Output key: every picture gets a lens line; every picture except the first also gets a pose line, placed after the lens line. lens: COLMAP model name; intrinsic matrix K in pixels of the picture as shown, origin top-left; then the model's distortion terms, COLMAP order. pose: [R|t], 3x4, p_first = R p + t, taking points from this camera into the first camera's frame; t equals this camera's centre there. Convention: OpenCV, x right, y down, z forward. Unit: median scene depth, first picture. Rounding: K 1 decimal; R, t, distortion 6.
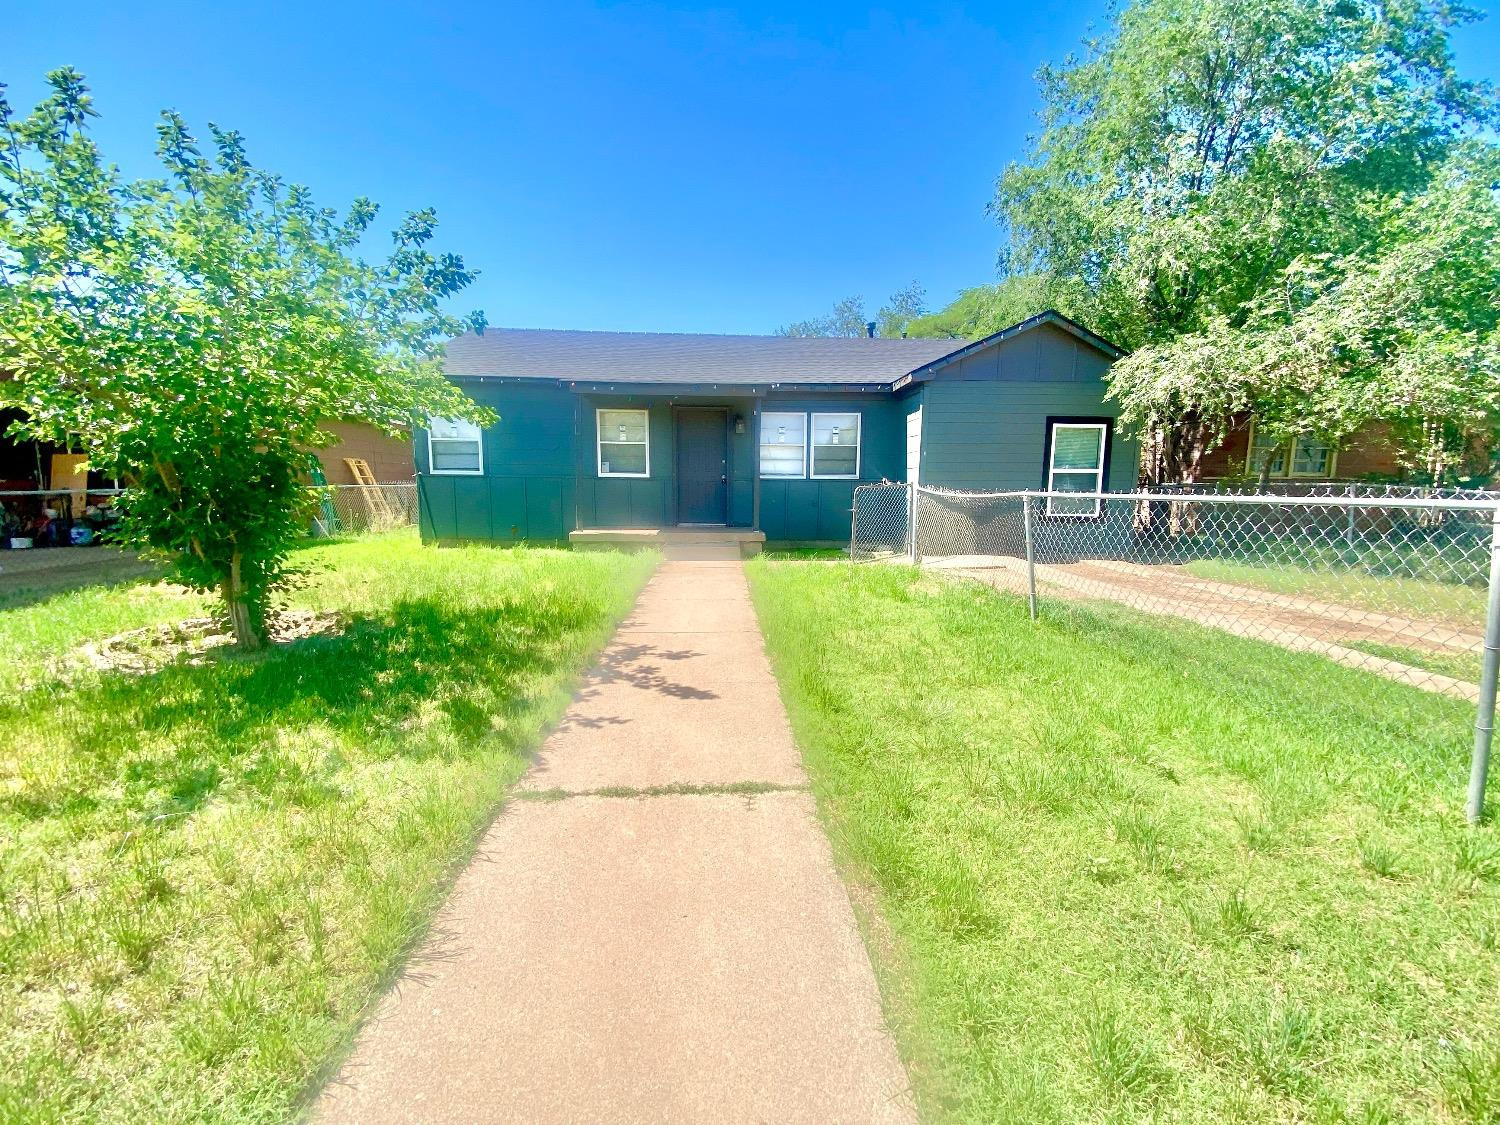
lens RADIAL K [[624.3, 0, 750.4], [0, 624.3, 566.1], [0, 0, 1]] dist [0.023769, -0.024674]
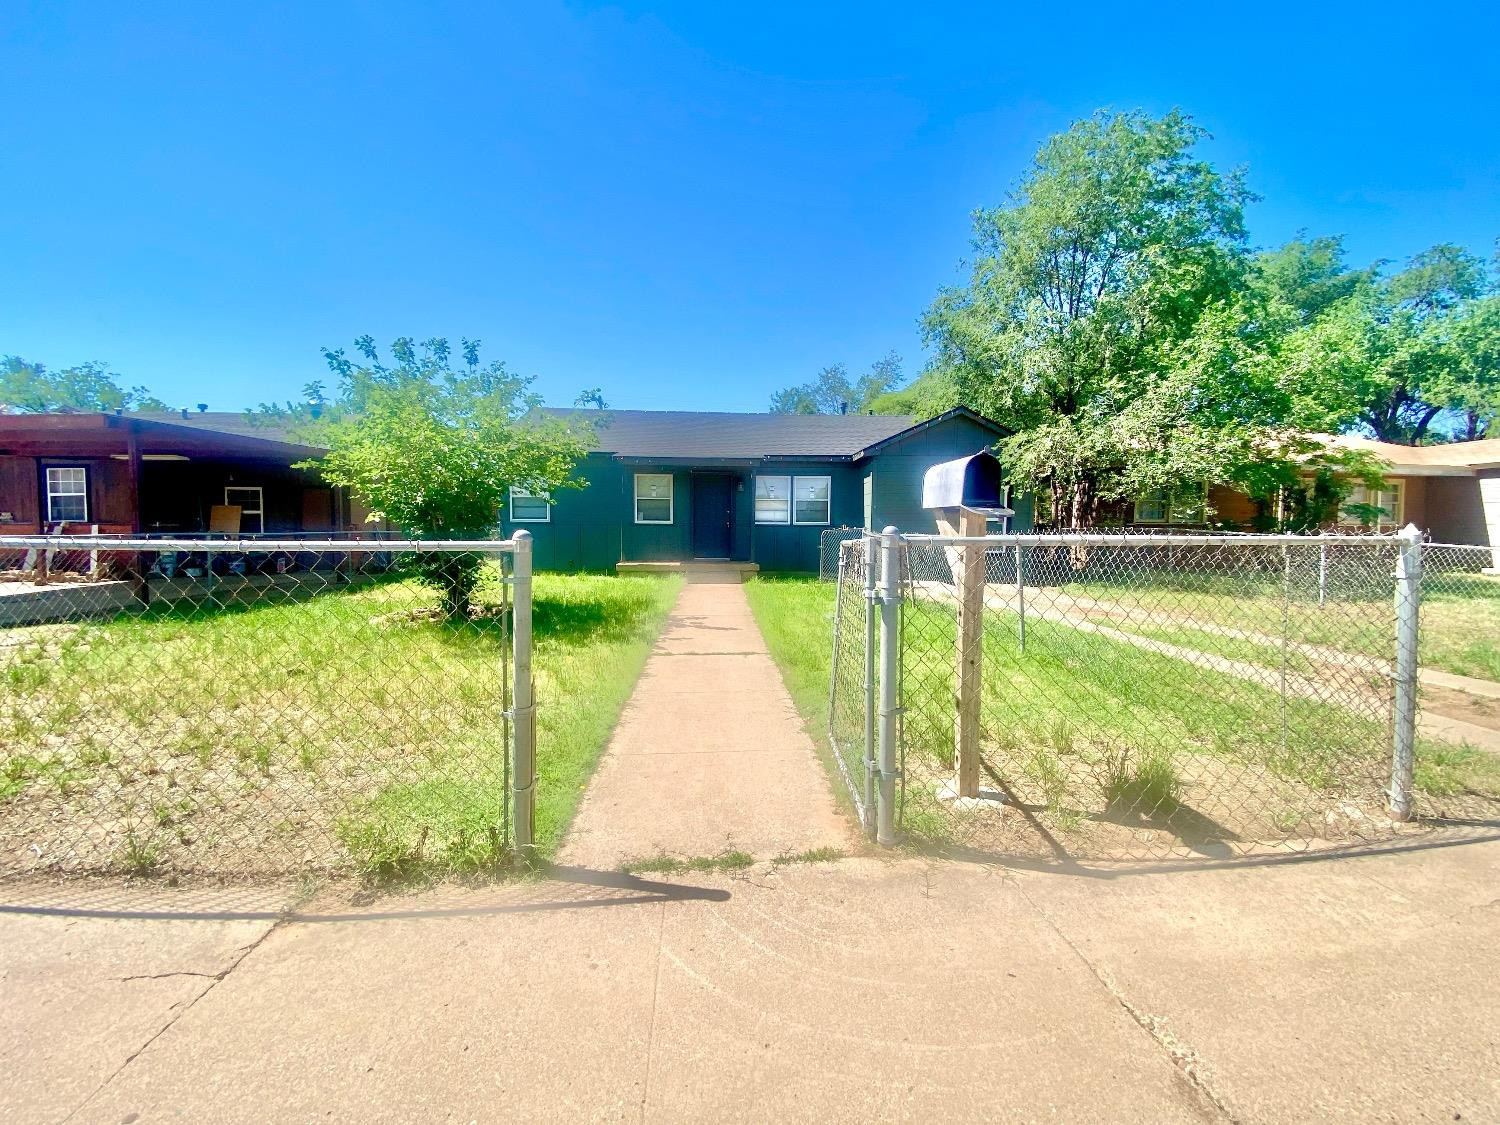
lens RADIAL K [[624.3, 0, 750.4], [0, 624.3, 566.1], [0, 0, 1]] dist [0.023769, -0.024674]
pose [[0.999999, -0.000610, 0.000864, 0.002943], [0.000667, 0.997735, -0.067262, 0.040882], [-0.000821, 0.067263, 0.997735, -0.349068]]
